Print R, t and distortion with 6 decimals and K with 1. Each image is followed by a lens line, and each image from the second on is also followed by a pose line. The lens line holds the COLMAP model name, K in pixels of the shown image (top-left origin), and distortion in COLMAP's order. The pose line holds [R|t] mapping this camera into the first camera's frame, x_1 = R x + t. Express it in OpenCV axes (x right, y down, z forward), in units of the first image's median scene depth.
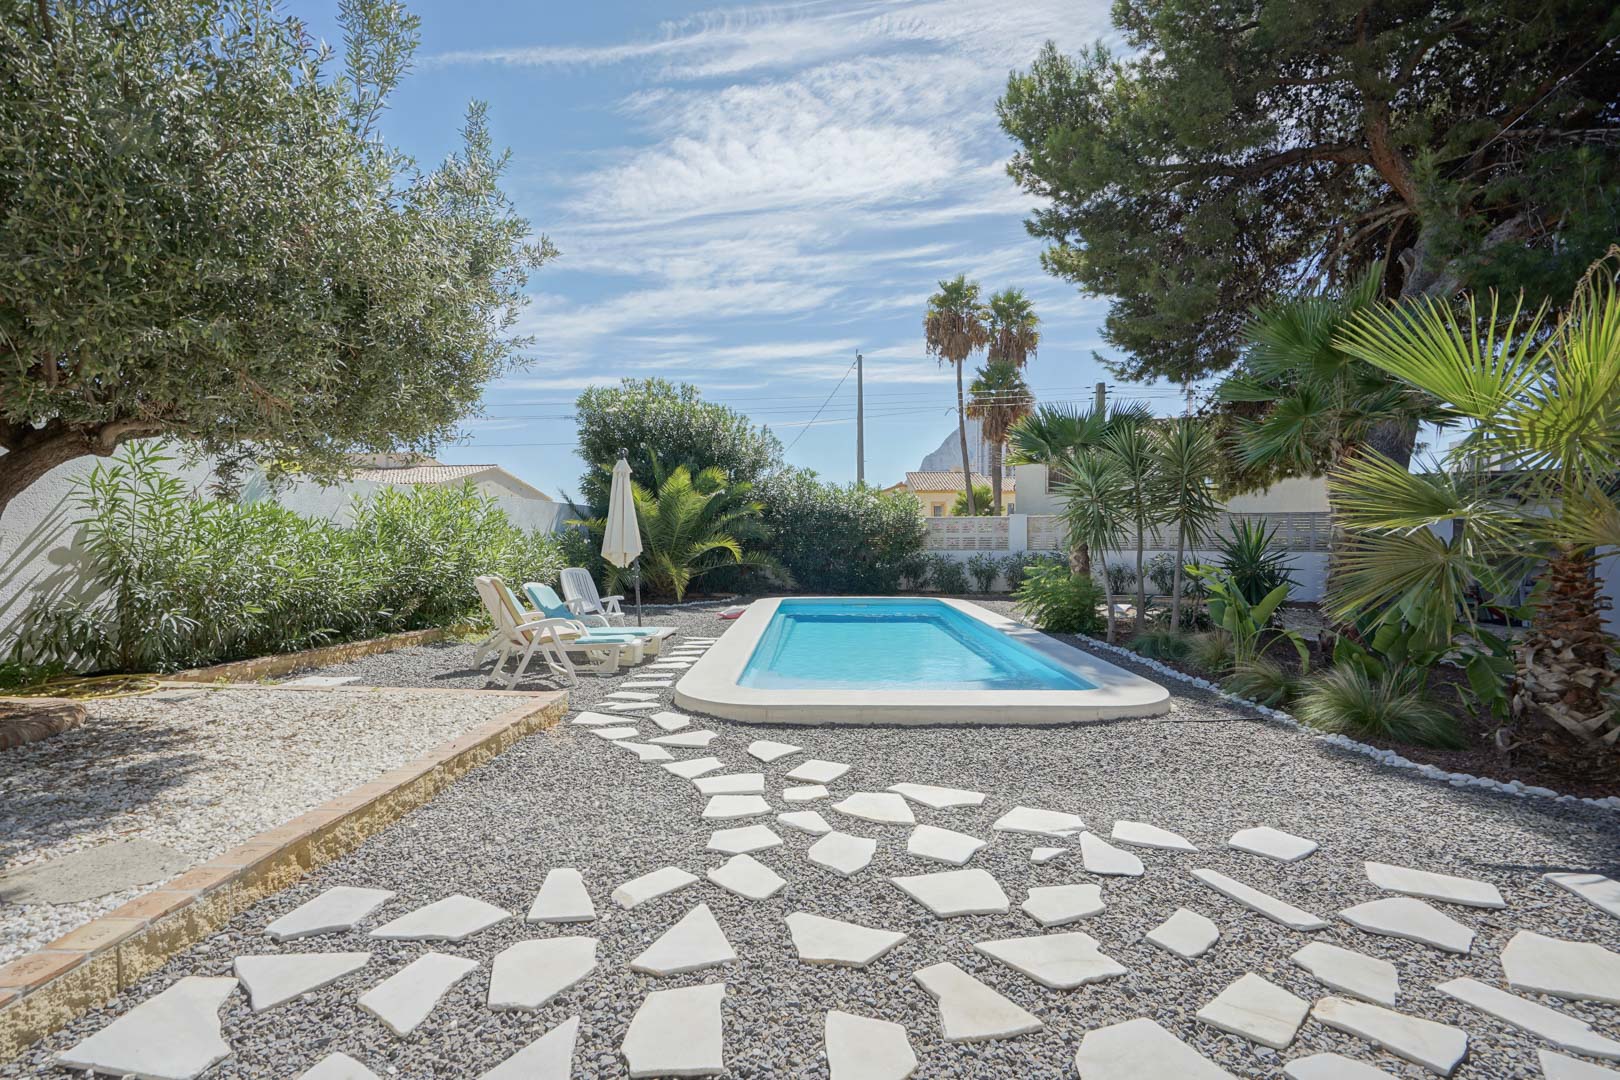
lens RADIAL K [[769.8, 0, 807.2], [0, 769.8, 544.6], [0, 0, 1]] dist [0.011128, 0.000760]
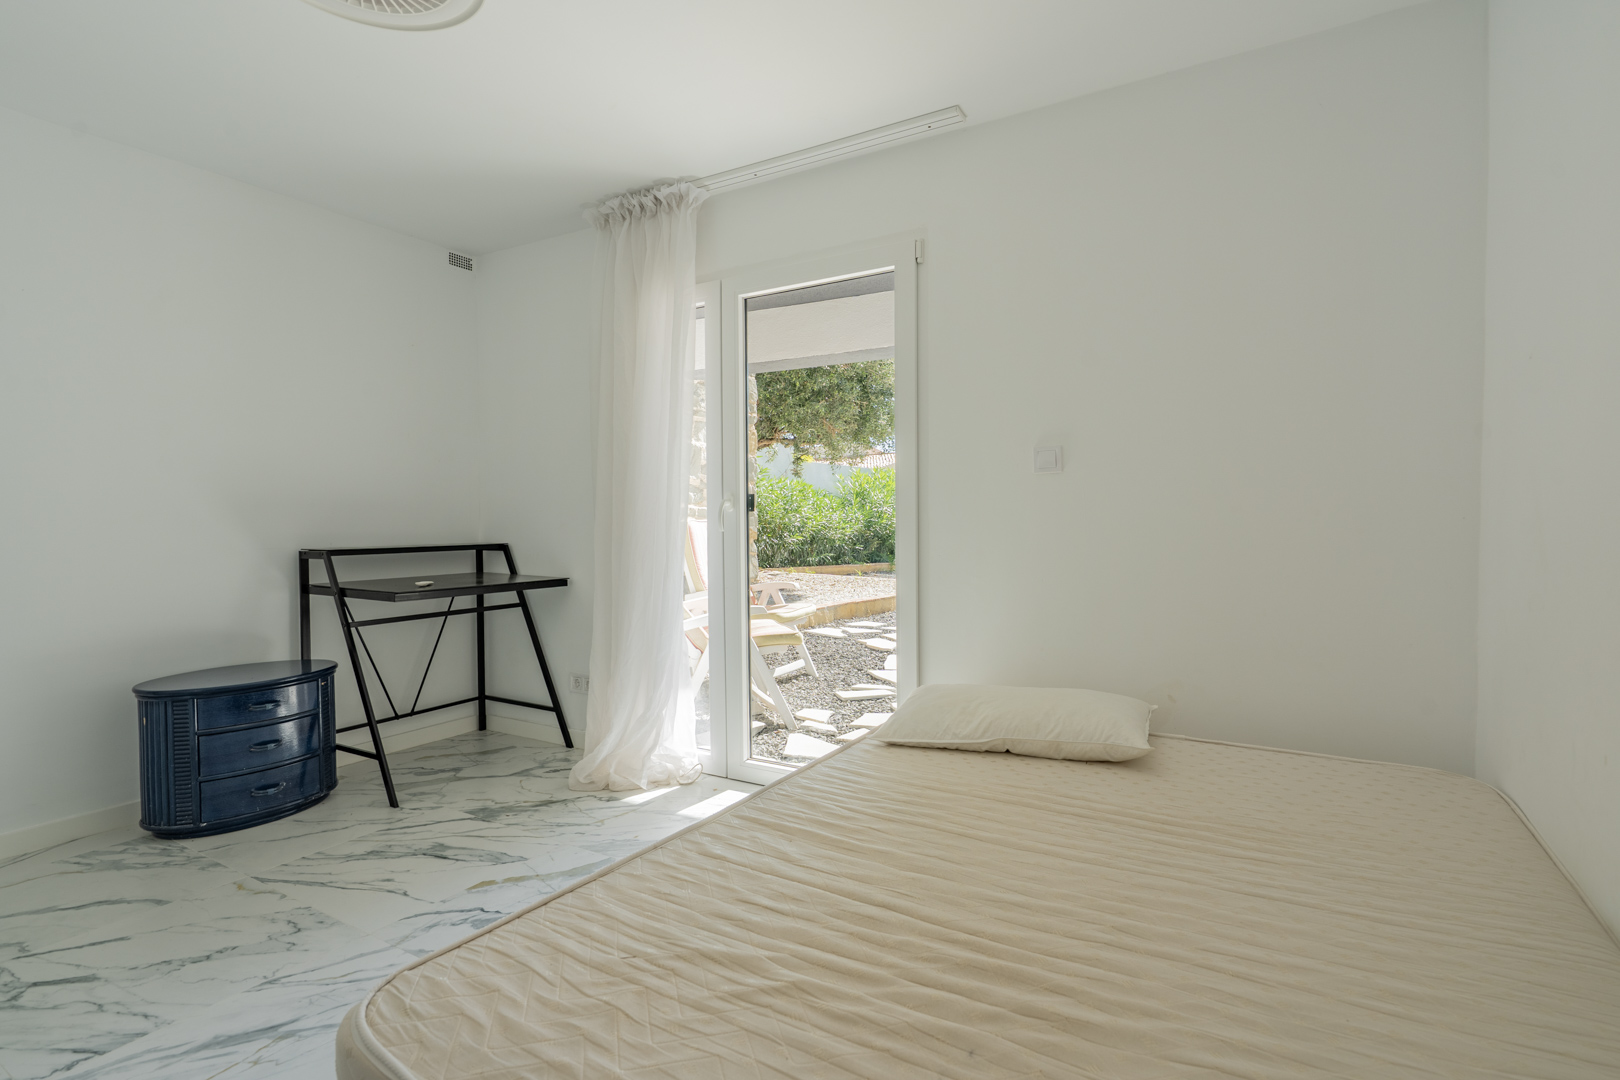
lens RADIAL K [[769.8, 0, 807.2], [0, 769.8, 544.6], [0, 0, 1]] dist [0.011128, 0.000760]
pose [[0.860146, 0.025010, -0.509435, 0.213659], [-0.006959, 0.999280, 0.037308, 0.032823], [0.510001, -0.028546, 0.859700, -0.533370]]
